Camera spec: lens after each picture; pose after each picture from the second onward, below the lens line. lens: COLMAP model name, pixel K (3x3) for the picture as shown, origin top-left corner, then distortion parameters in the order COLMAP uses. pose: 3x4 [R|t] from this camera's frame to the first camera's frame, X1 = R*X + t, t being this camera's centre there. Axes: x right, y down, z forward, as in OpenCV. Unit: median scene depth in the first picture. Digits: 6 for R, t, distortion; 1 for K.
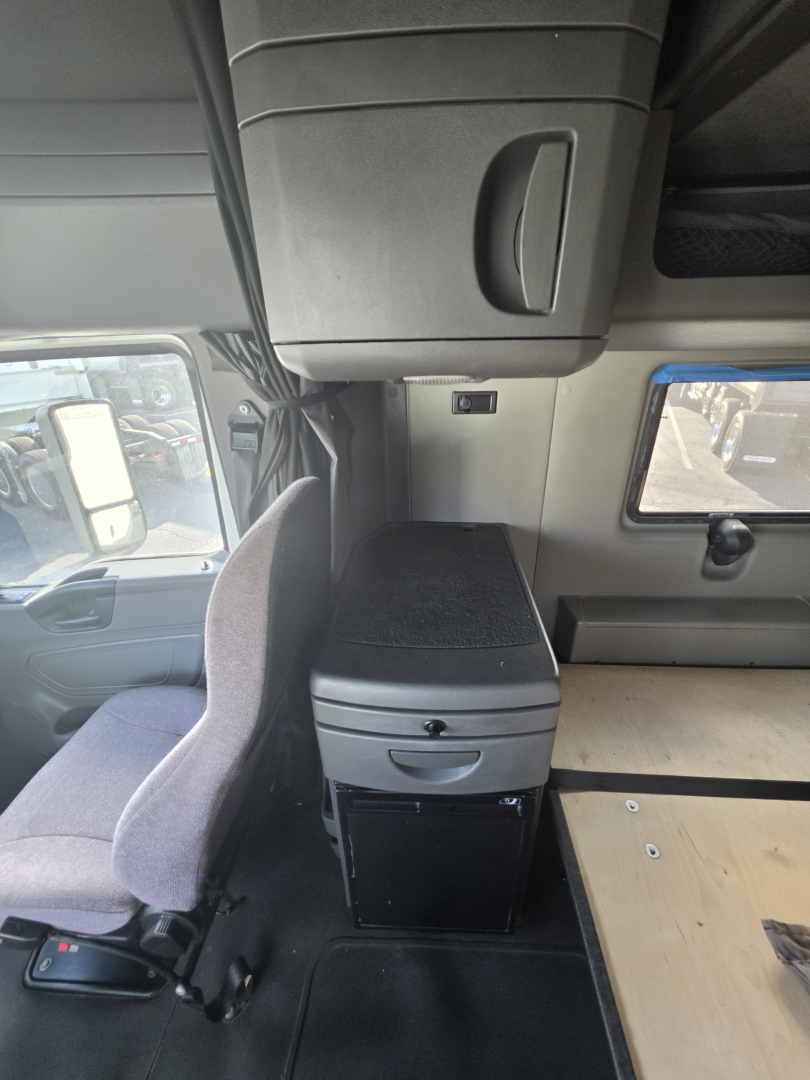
lens RADIAL K [[432.9, 0, 405.0], [0, 432.9, 540.0], [0, 0, 1]] dist [-0.000609, -0.000277]
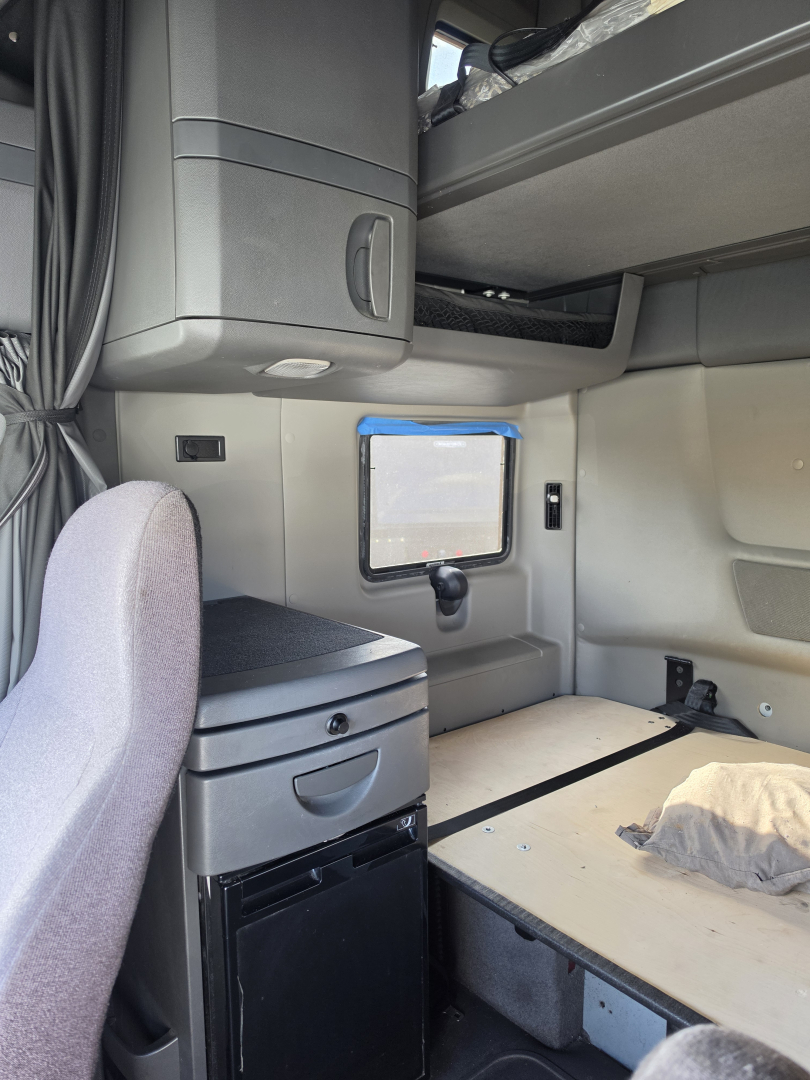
lens RADIAL K [[753.1, 0, 376.9], [0, 753.1, 542.0], [0, 0, 1]] dist [0.057806, -0.003152]
pose [[0.755631, -0.060366, 0.652210, -0.573319], [0.278692, 0.930745, -0.236738, 0.308497], [-0.592750, 0.360652, 0.720123, -0.213563]]
